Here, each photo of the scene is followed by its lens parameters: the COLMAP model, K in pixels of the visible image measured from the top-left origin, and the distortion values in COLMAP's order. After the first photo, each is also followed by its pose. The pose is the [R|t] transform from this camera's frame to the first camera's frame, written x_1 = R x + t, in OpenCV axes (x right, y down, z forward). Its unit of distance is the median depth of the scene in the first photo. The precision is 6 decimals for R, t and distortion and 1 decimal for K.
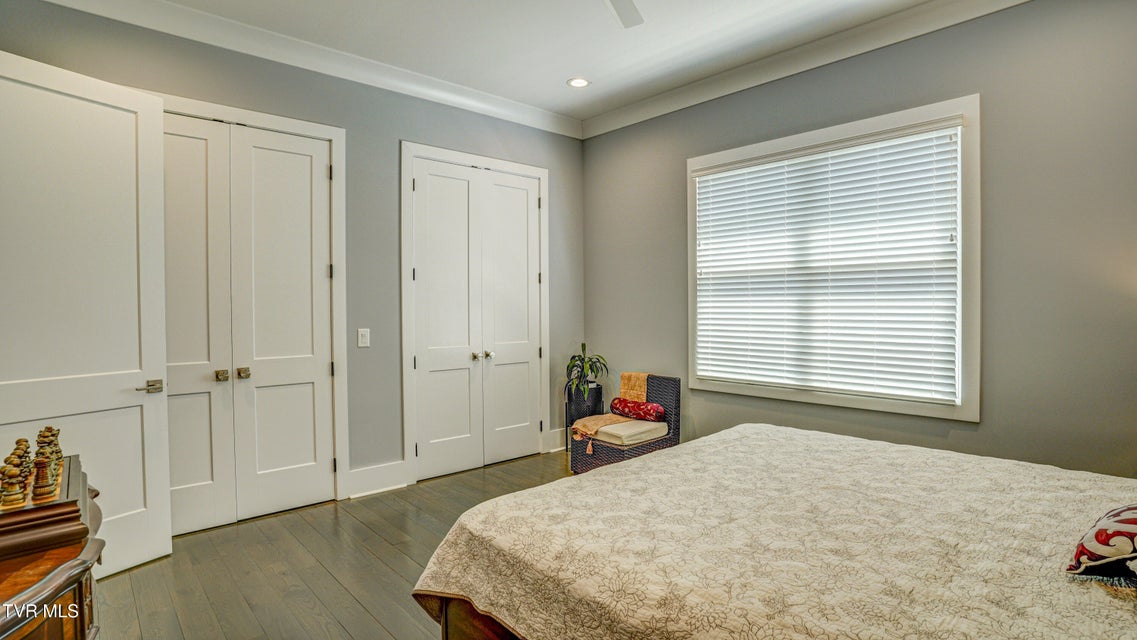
lens RADIAL K [[553.0, 0, 570.0], [0, 553.0, 318.1], [0, 0, 1]] dist [-0.040942, 0.000497]
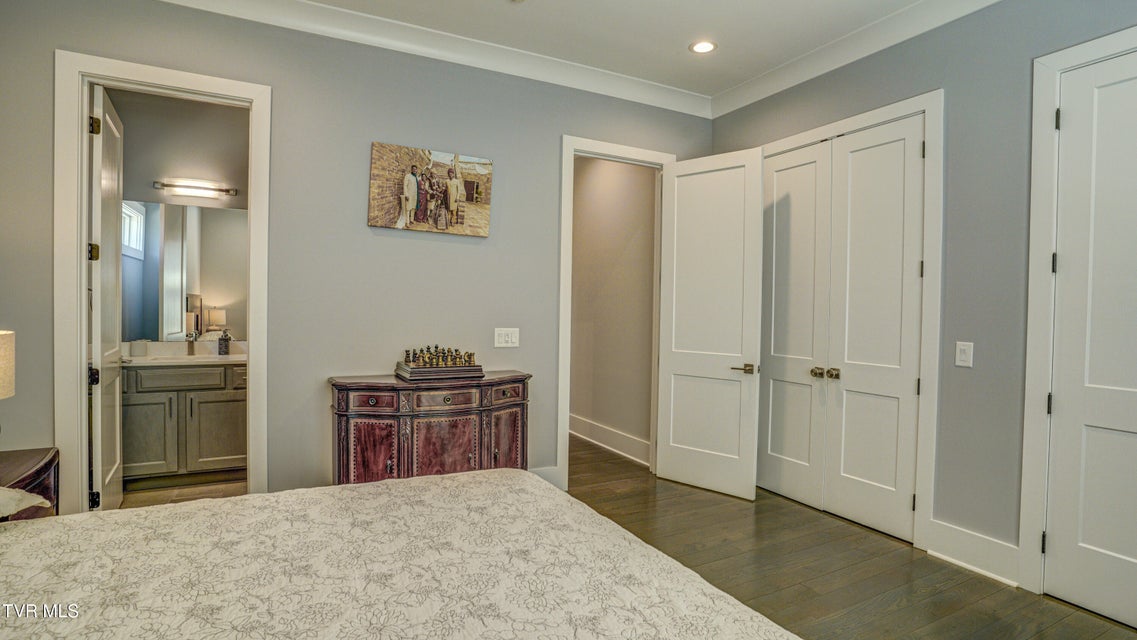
lens RADIAL K [[553.0, 0, 575.9], [0, 553.0, 318.9], [0, 0, 1]] dist [-0.040942, 0.000497]
pose [[-0.250707, 0.021260, -0.967830, 0.558903], [-0.035882, 0.998868, 0.031236, -0.019268], [0.967398, 0.042559, -0.249660, 0.798973]]
